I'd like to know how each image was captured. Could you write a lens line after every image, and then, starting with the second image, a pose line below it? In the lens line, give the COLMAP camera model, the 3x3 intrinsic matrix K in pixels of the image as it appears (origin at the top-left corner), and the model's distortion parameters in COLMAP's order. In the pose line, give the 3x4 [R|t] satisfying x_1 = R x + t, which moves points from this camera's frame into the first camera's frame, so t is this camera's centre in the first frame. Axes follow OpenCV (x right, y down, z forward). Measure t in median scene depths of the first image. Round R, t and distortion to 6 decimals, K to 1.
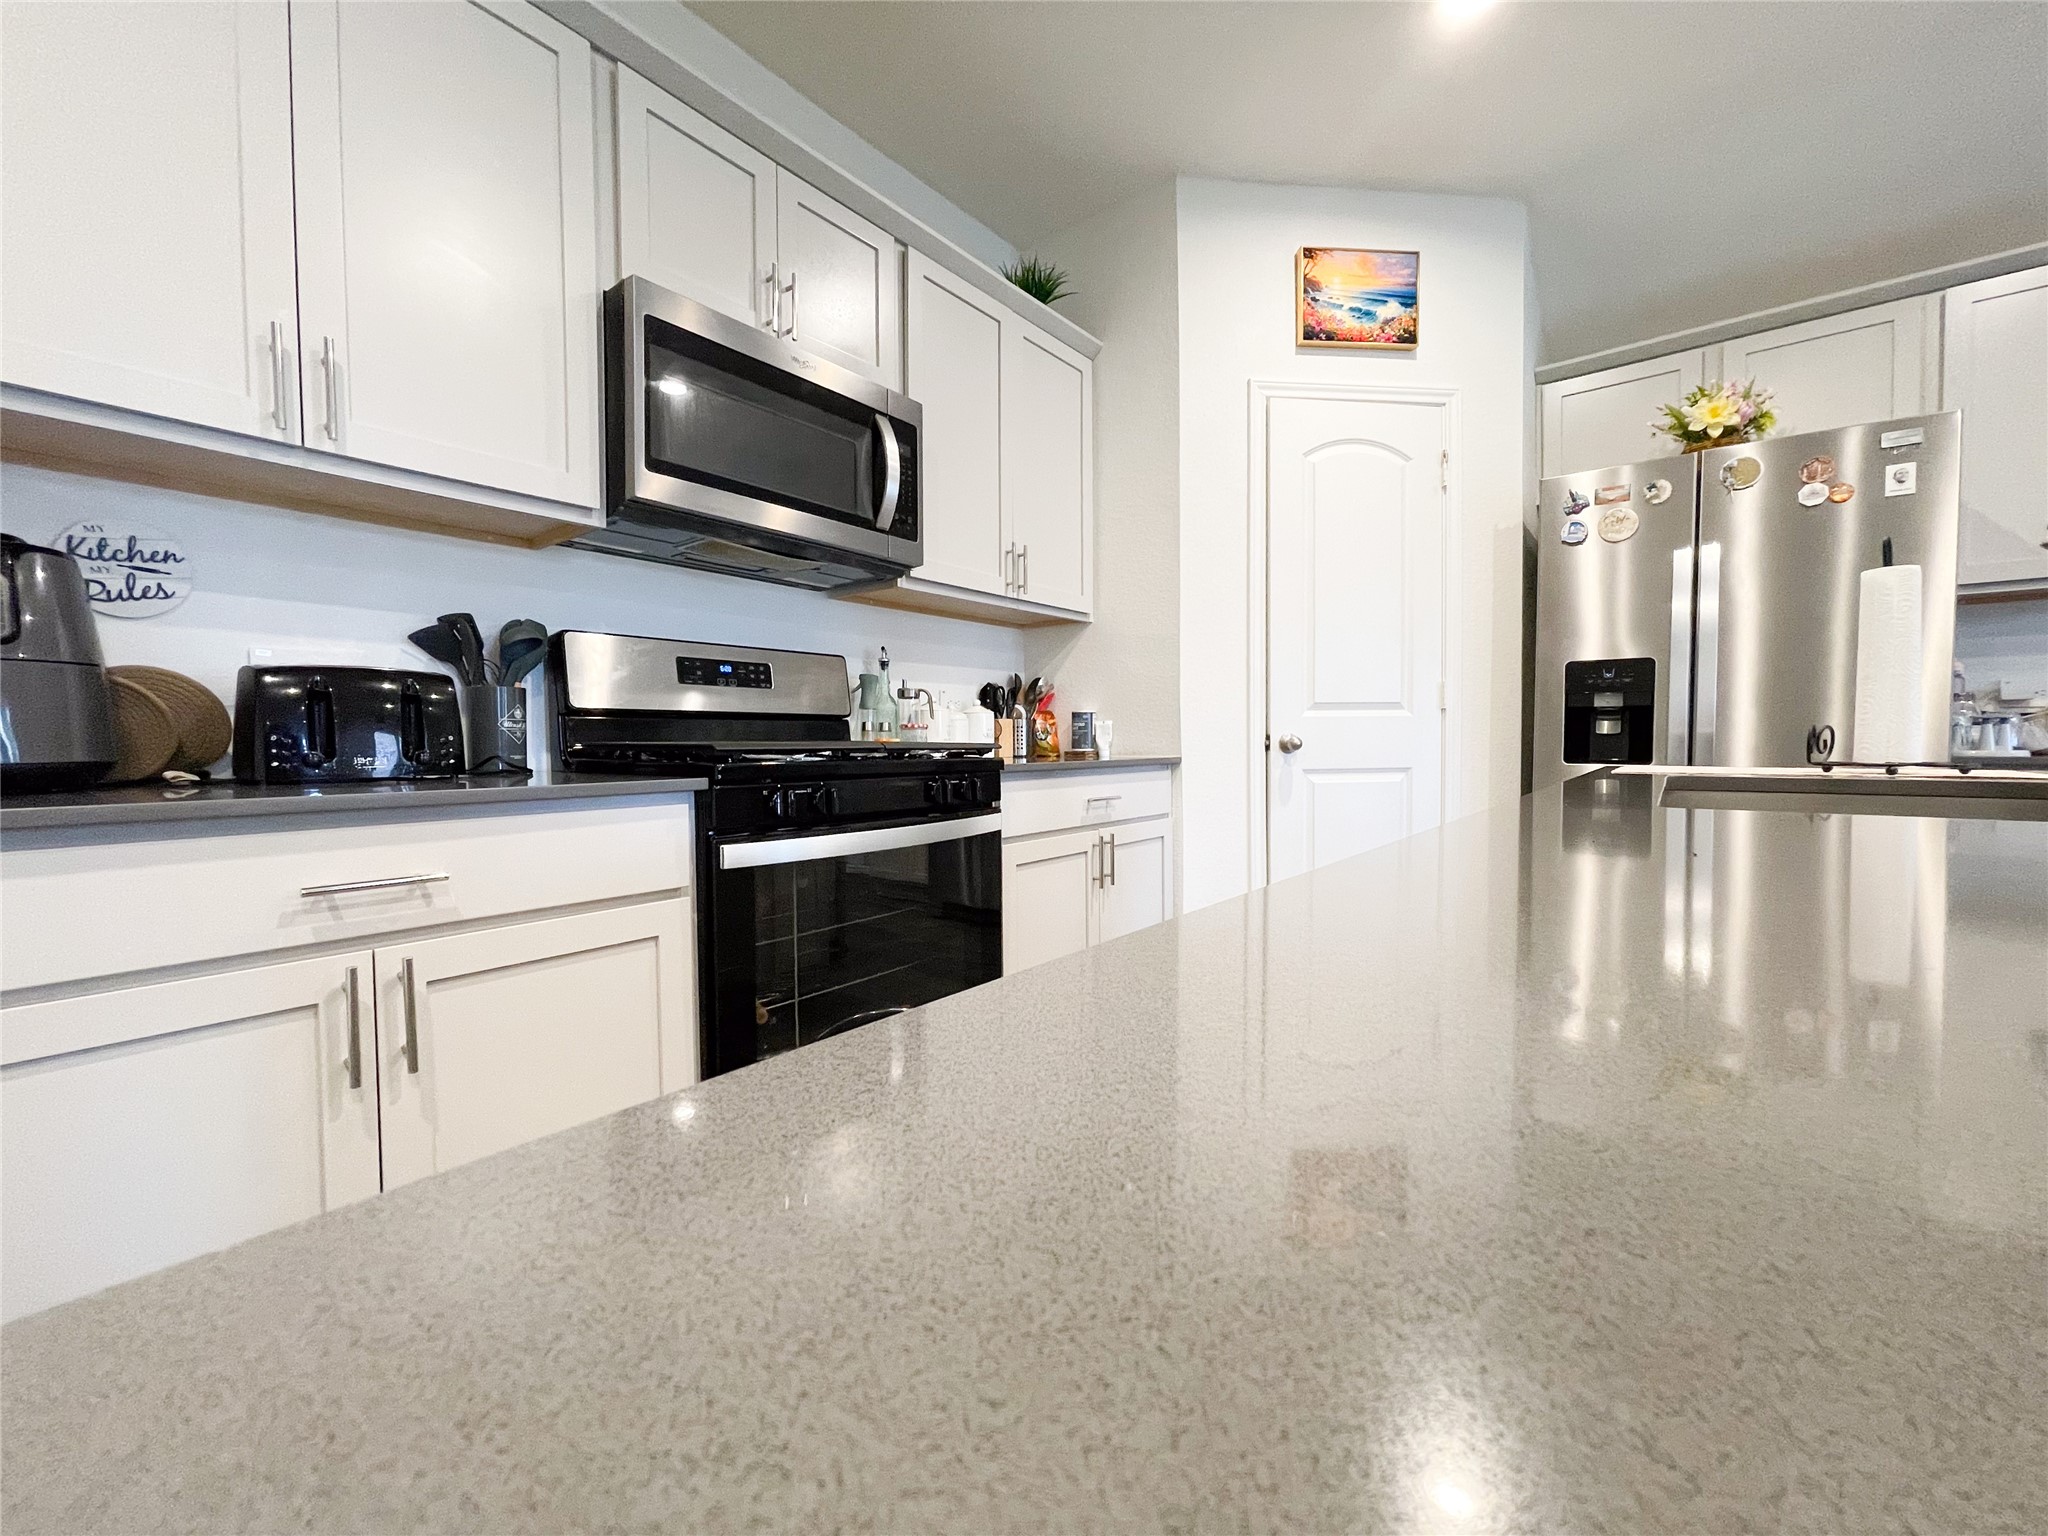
lens RADIAL K [[824.2, 0, 1024.0], [0, 824.2, 768.0], [0, 0, 1]] dist [0.001864, 0.002537]
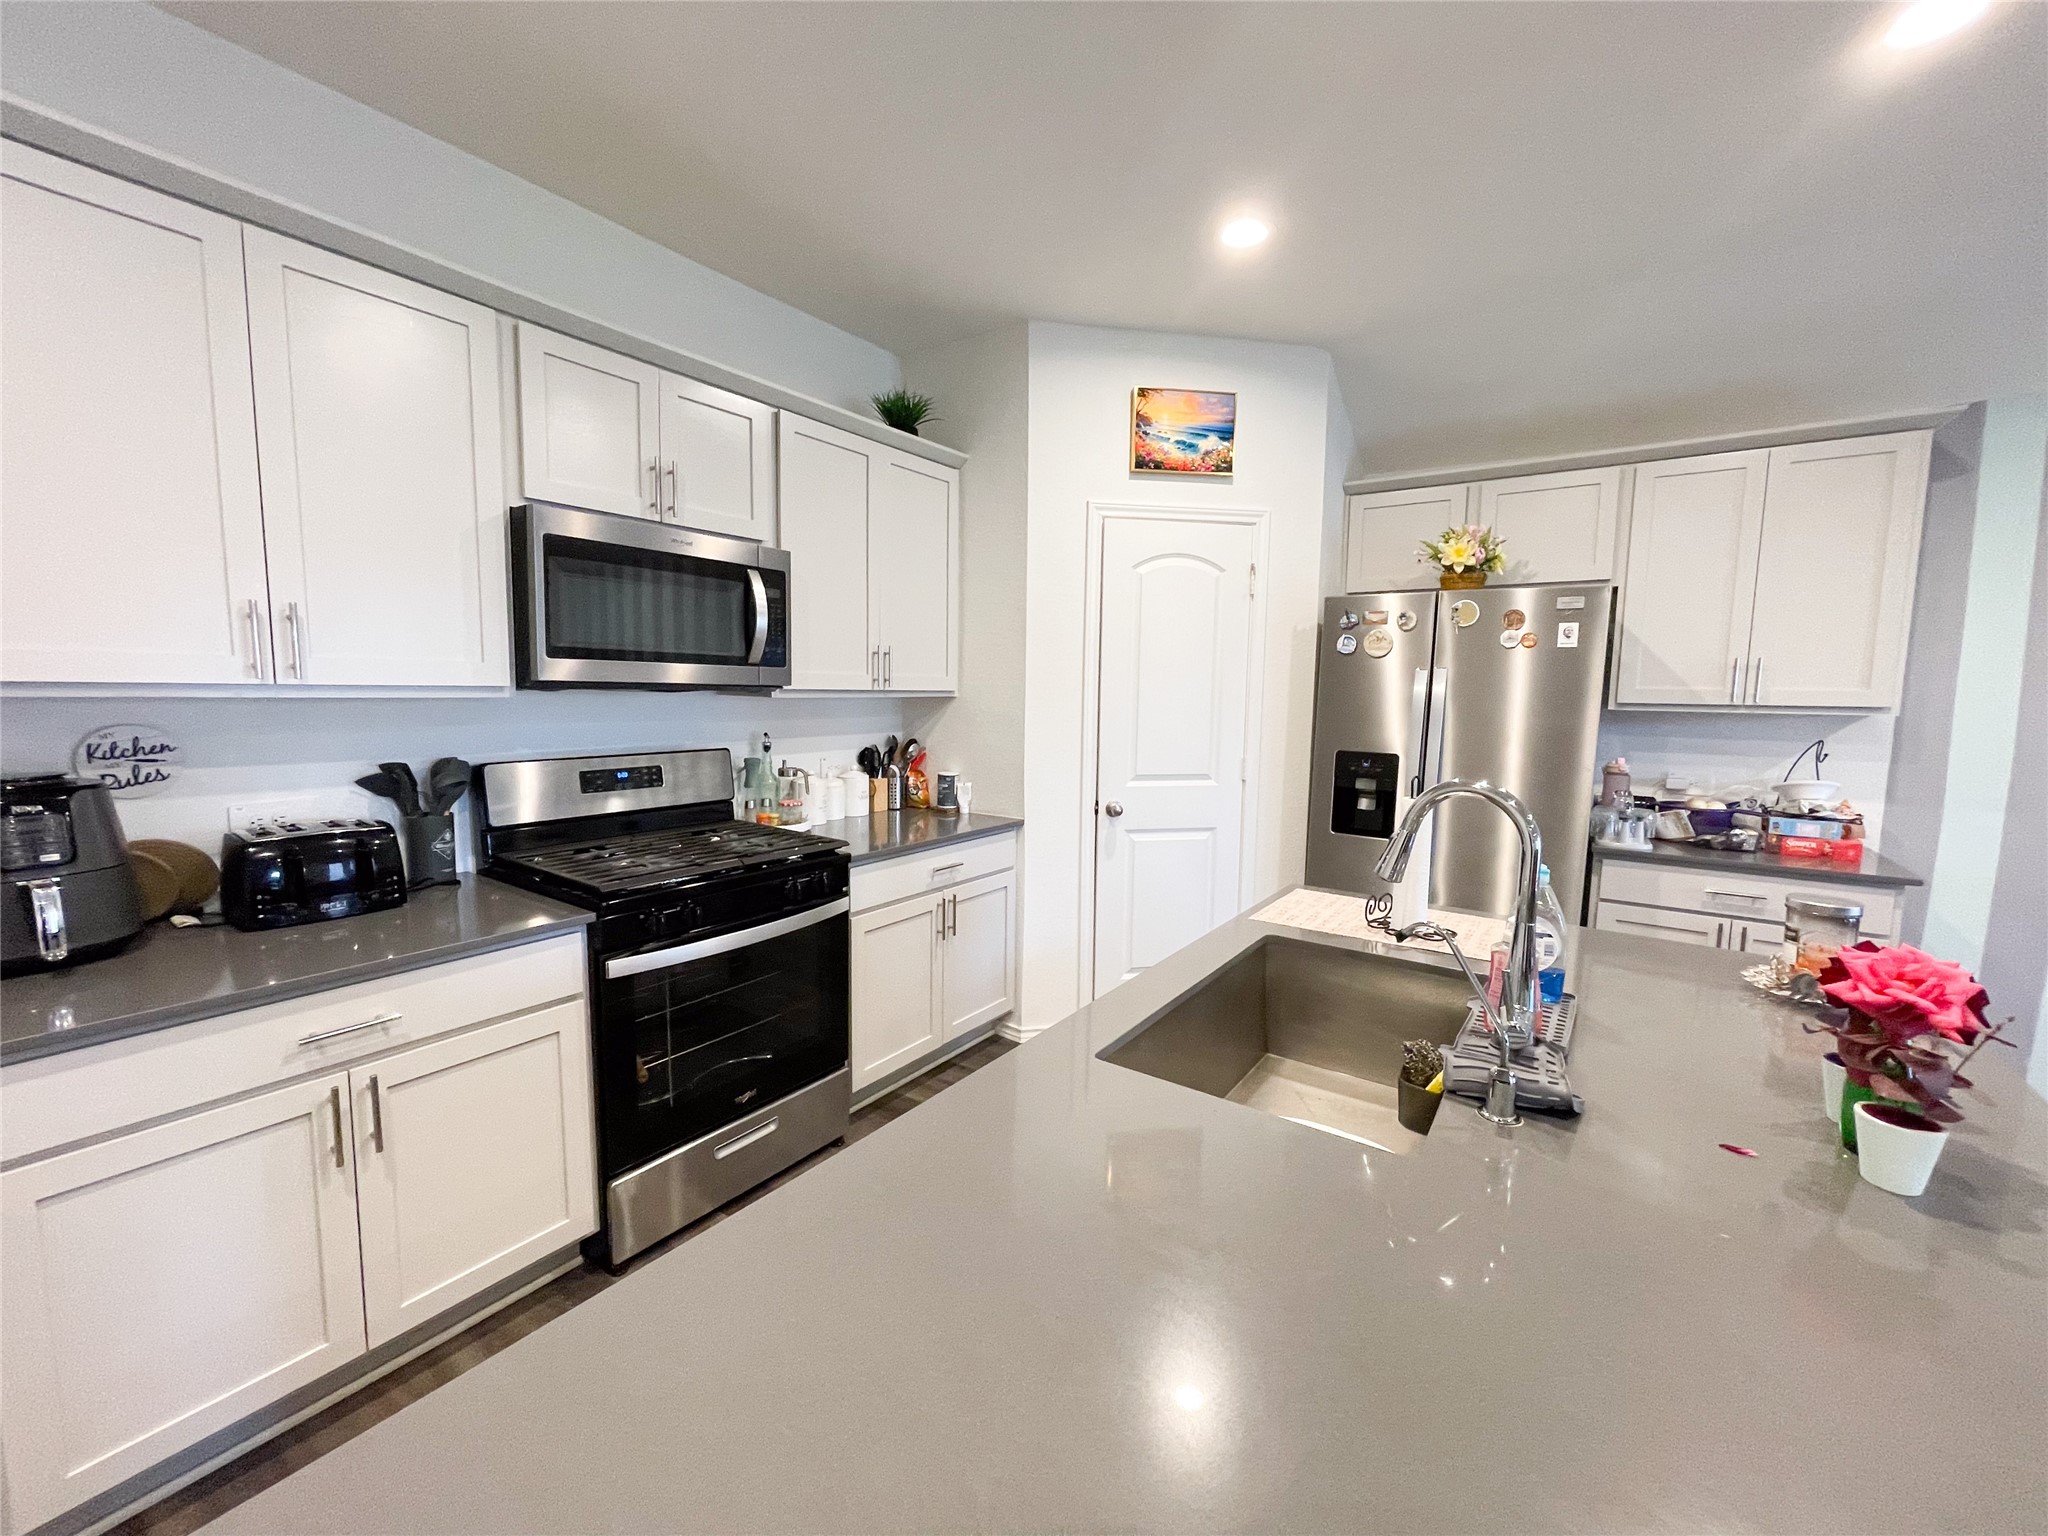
lens RADIAL K [[828.0, 0, 1024.0], [0, 828.0, 768.0], [0, 0, 1]] dist [0.000309, 0.006043]
pose [[0.998133, 0.017151, 0.058615, 0.136473], [-0.021152, 0.997439, 0.068327, -0.195312], [-0.057293, -0.069439, 0.995940, -0.218997]]
